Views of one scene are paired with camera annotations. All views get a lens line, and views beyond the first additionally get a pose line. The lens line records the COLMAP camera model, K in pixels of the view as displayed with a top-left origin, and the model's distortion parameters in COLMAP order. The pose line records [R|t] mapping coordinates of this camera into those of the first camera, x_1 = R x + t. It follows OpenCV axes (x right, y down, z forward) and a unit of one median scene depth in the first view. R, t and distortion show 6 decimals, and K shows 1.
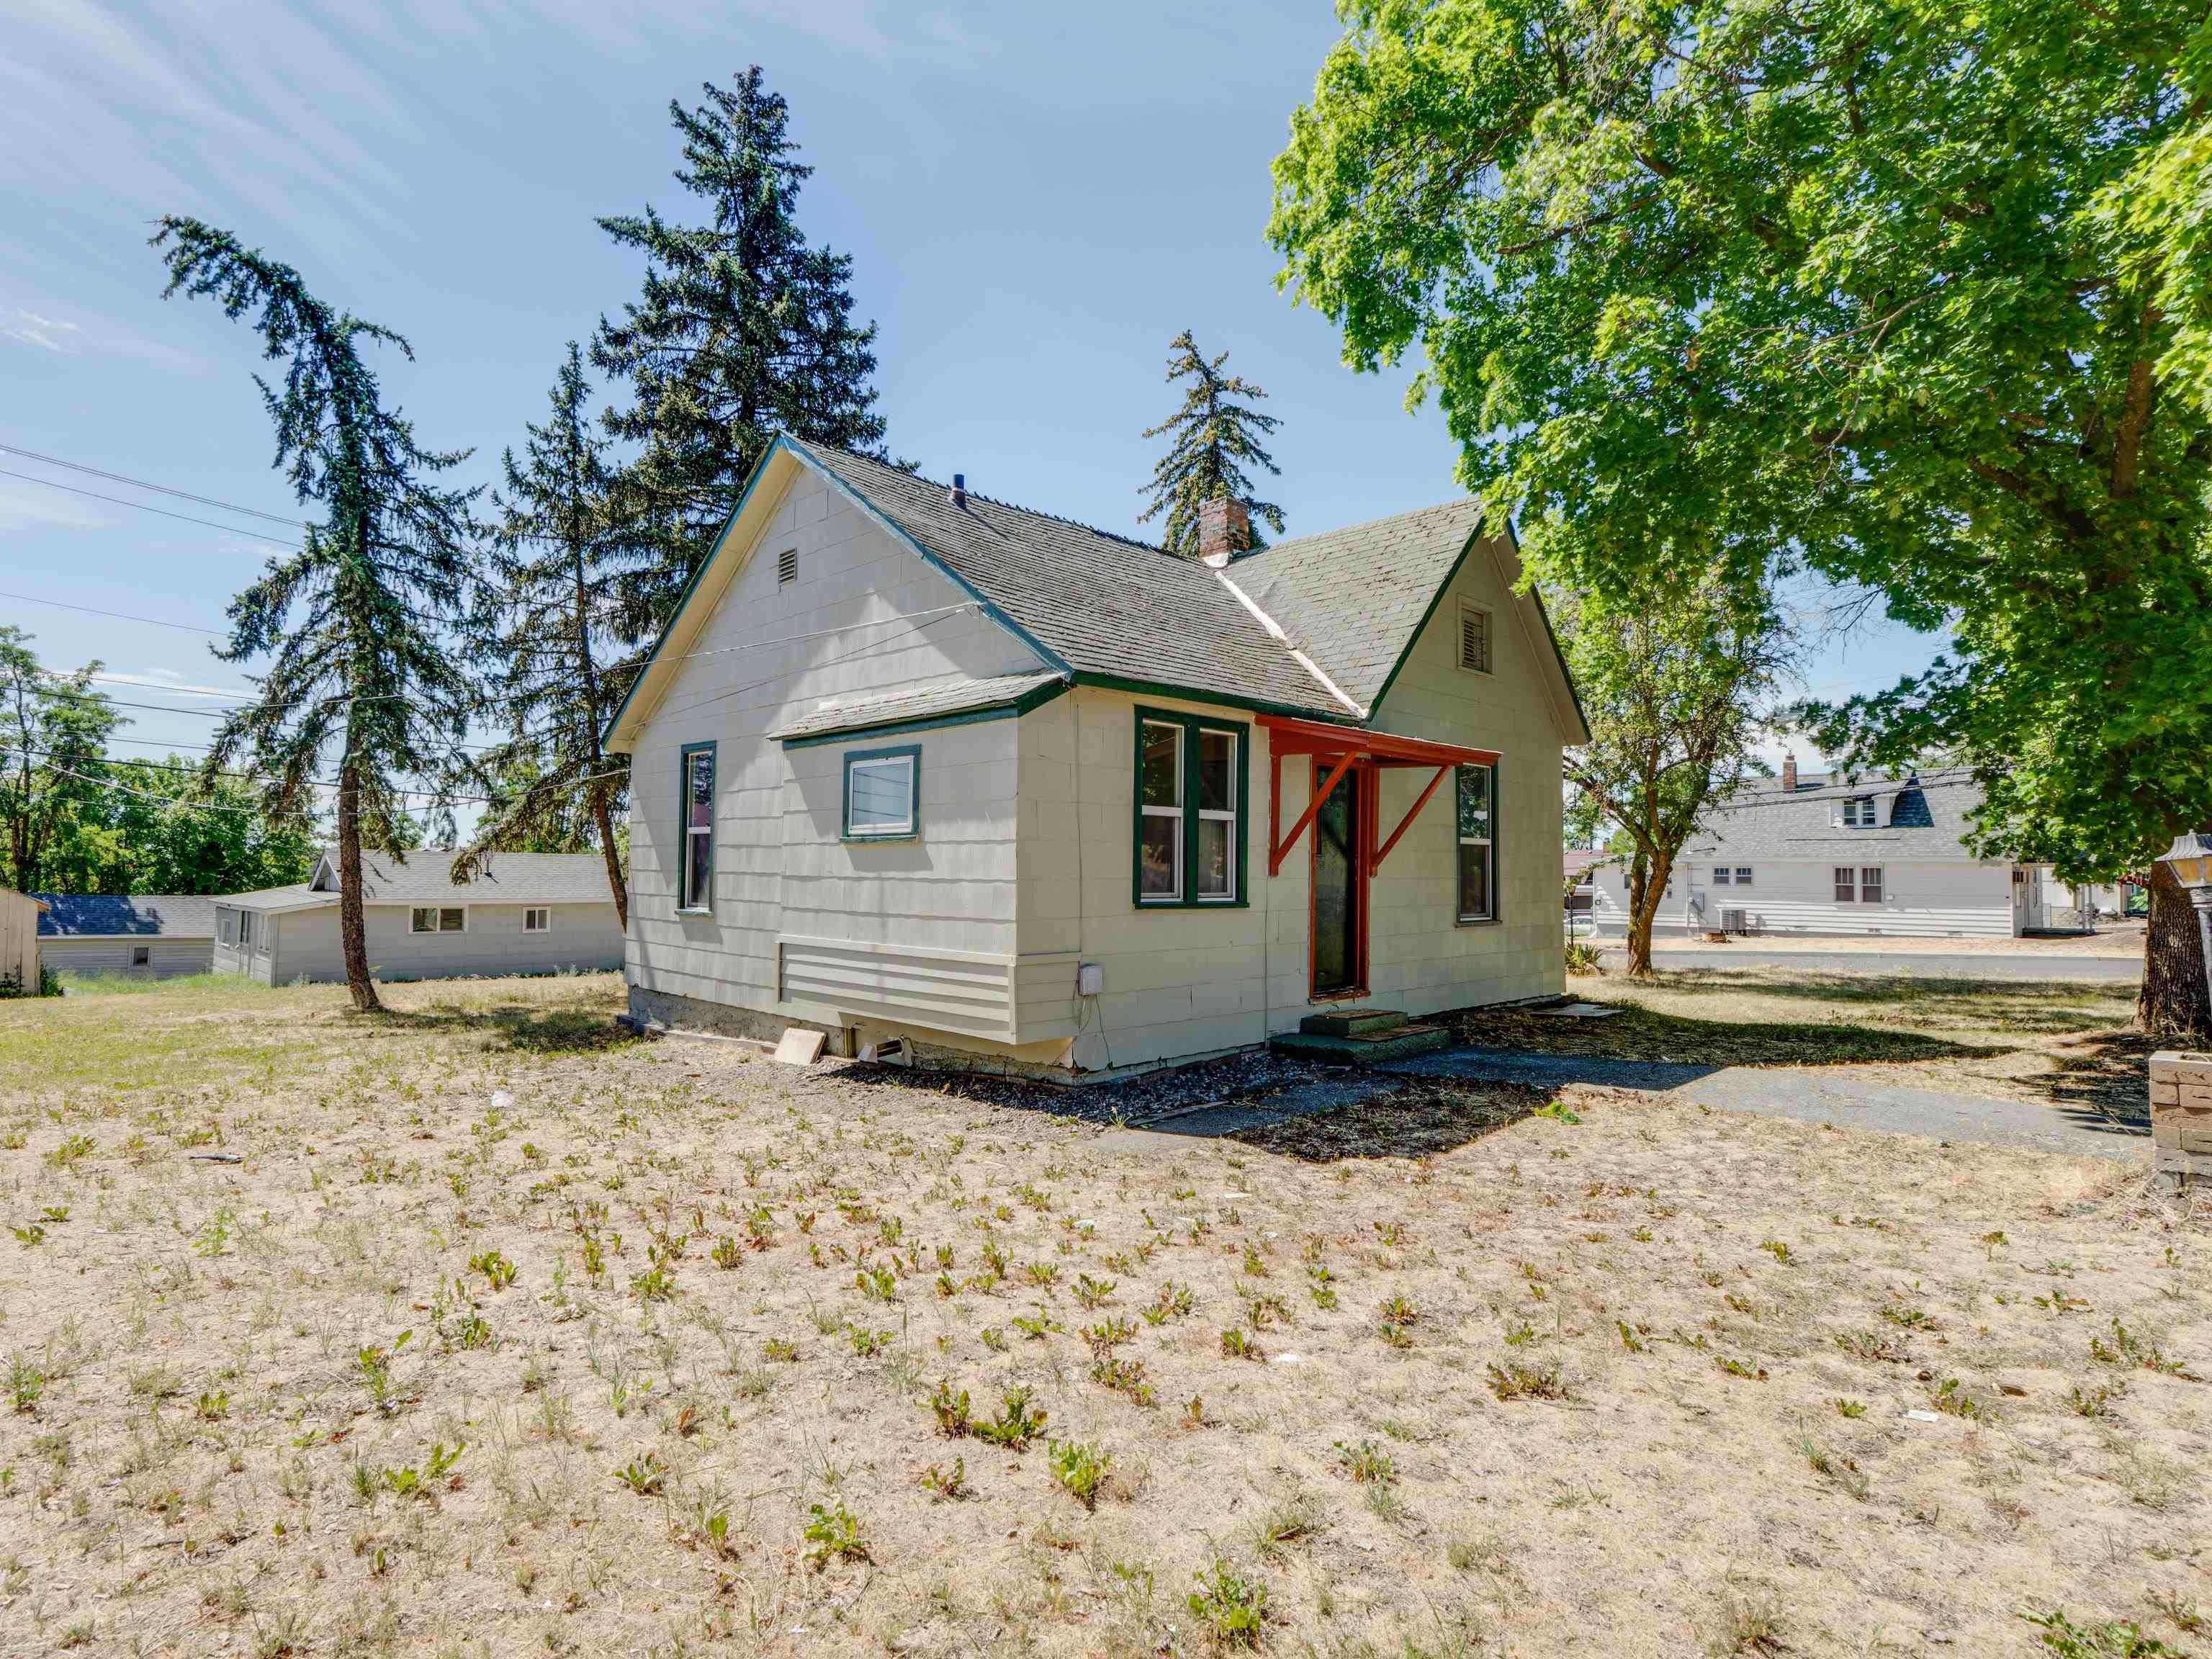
lens RADIAL K [[1176.2, 0, 1116.7], [0, 1176.2, 813.1], [0, 0, 1]] dist [-0.002678, 0.001113]
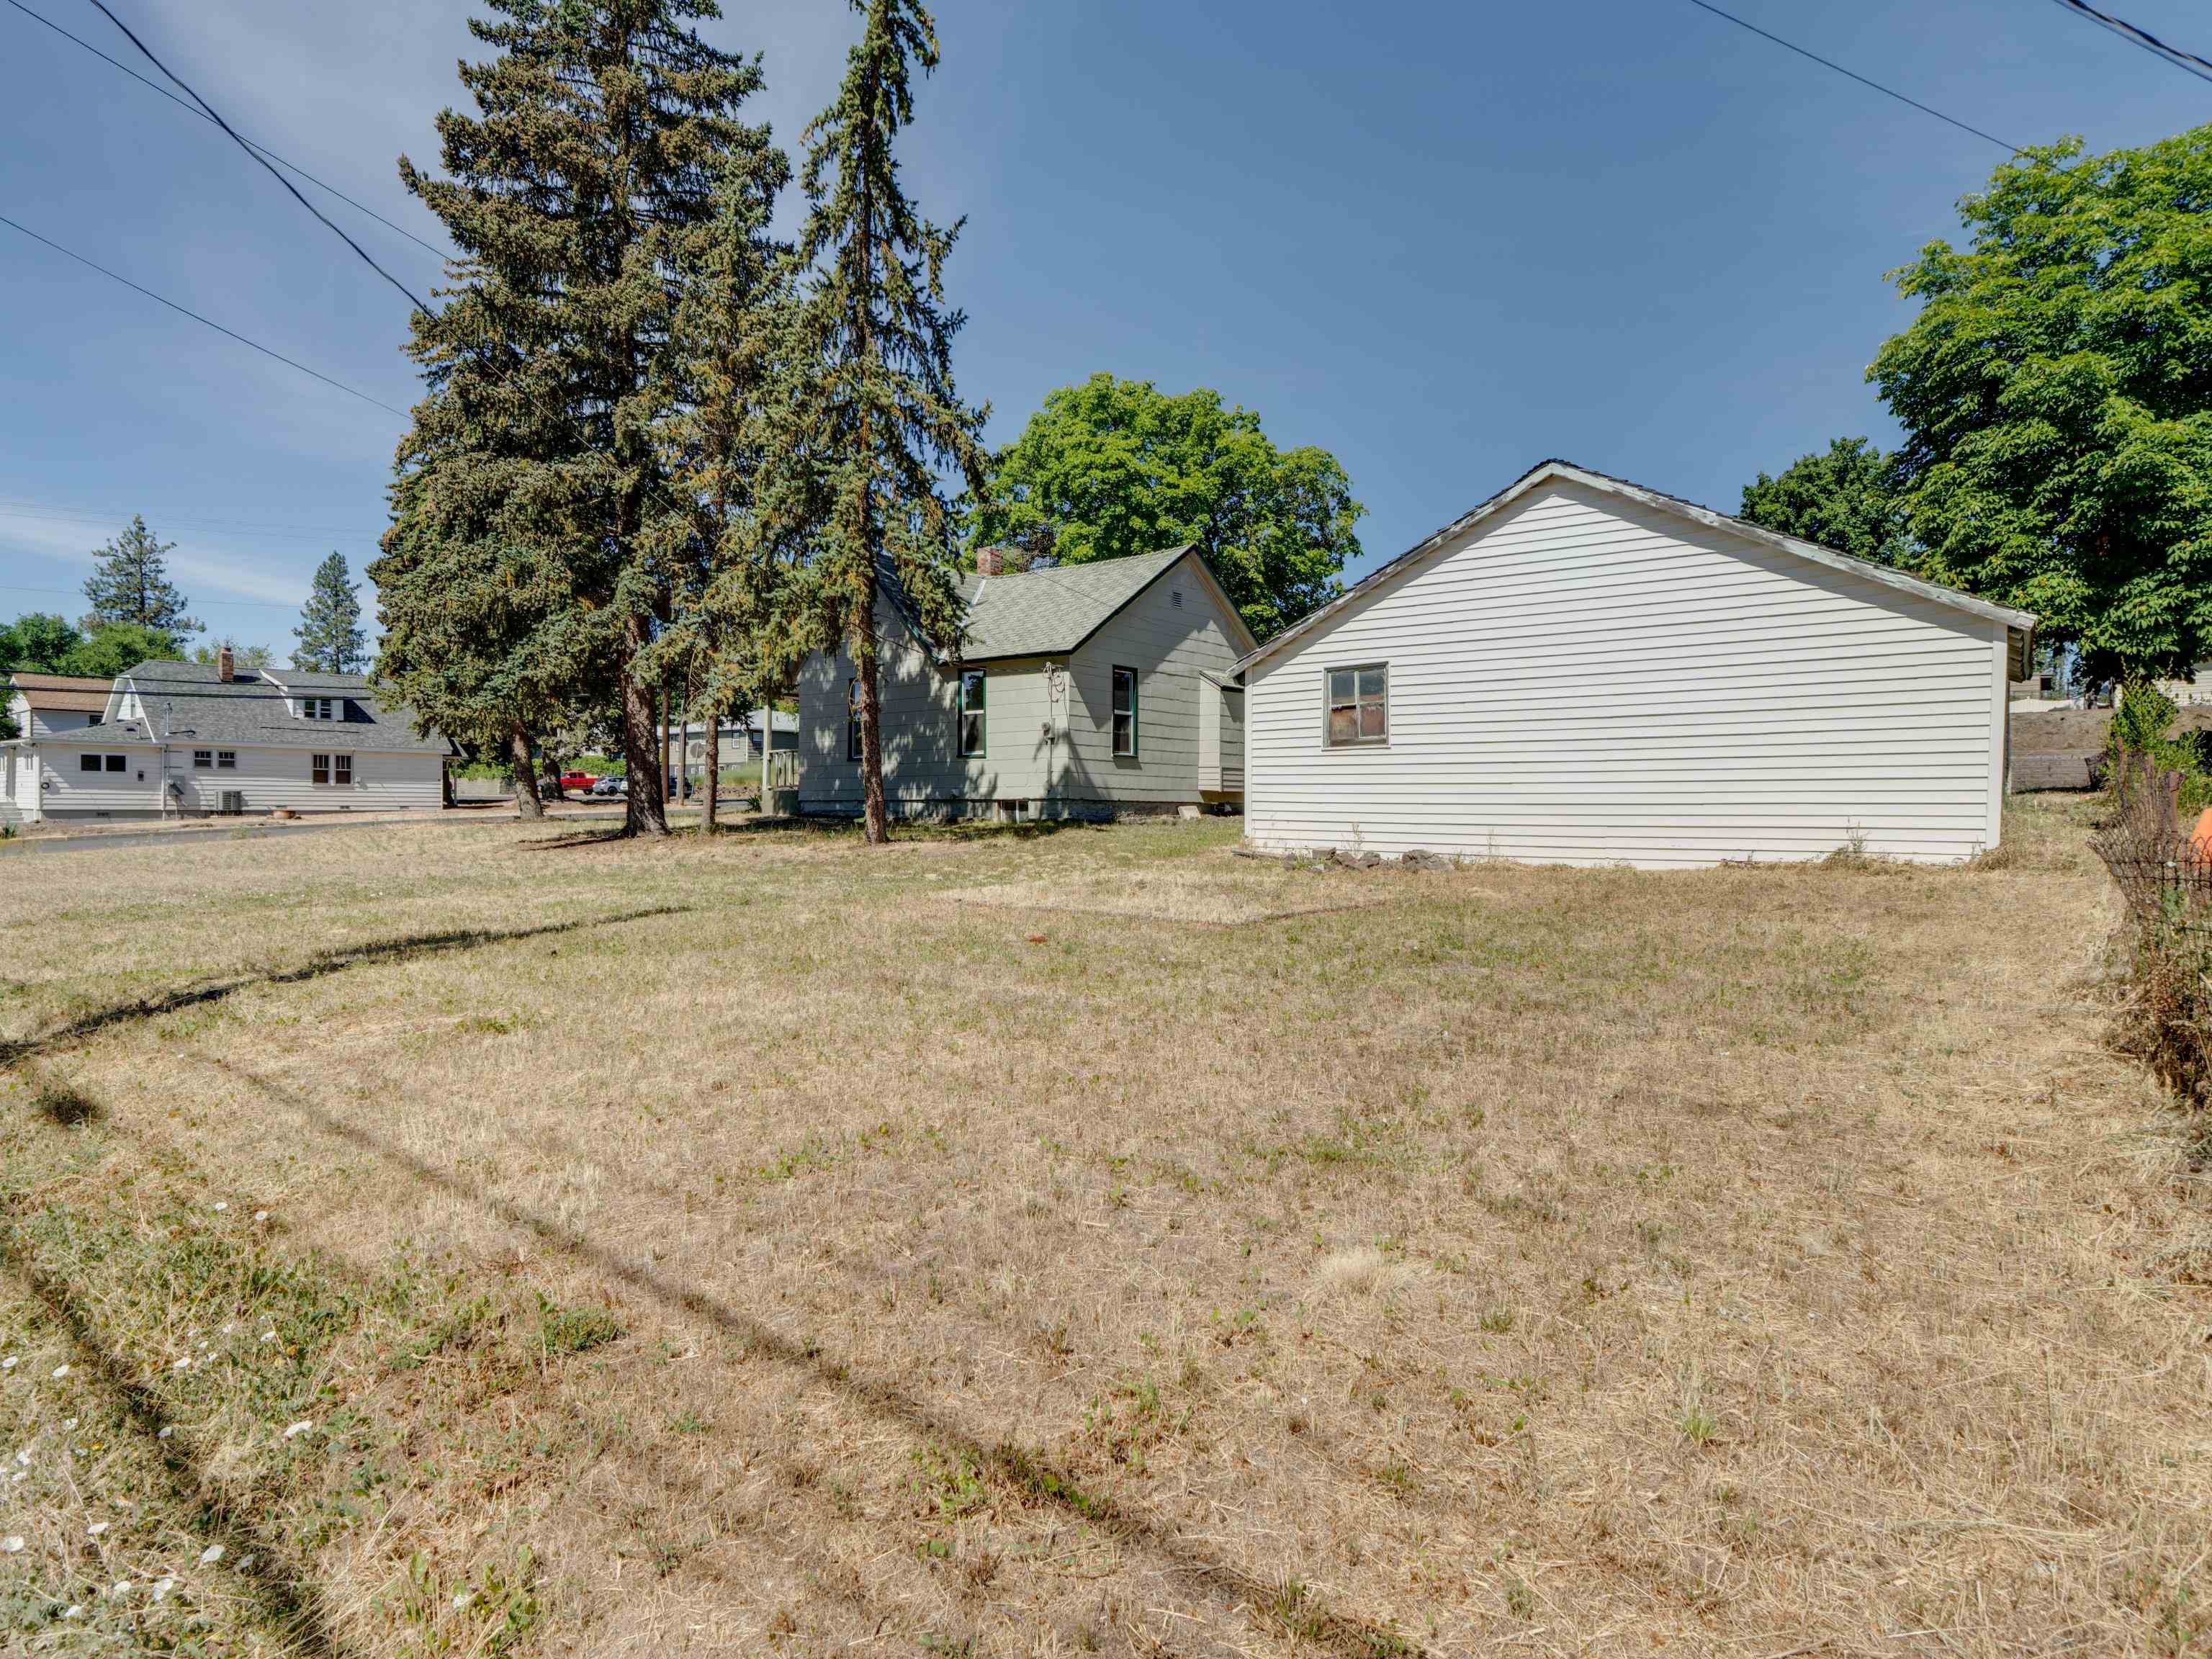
lens RADIAL K [[1215.3, 0, 1108.9], [0, 1215.3, 820.3], [0, 0, 1]] dist [-0.006214, -0.000146]
pose [[-0.108417, -0.024295, 0.993809, -1.331706], [-0.058490, 0.998125, 0.018020, 0.088779], [-0.992383, -0.056174, -0.109635, 0.706053]]
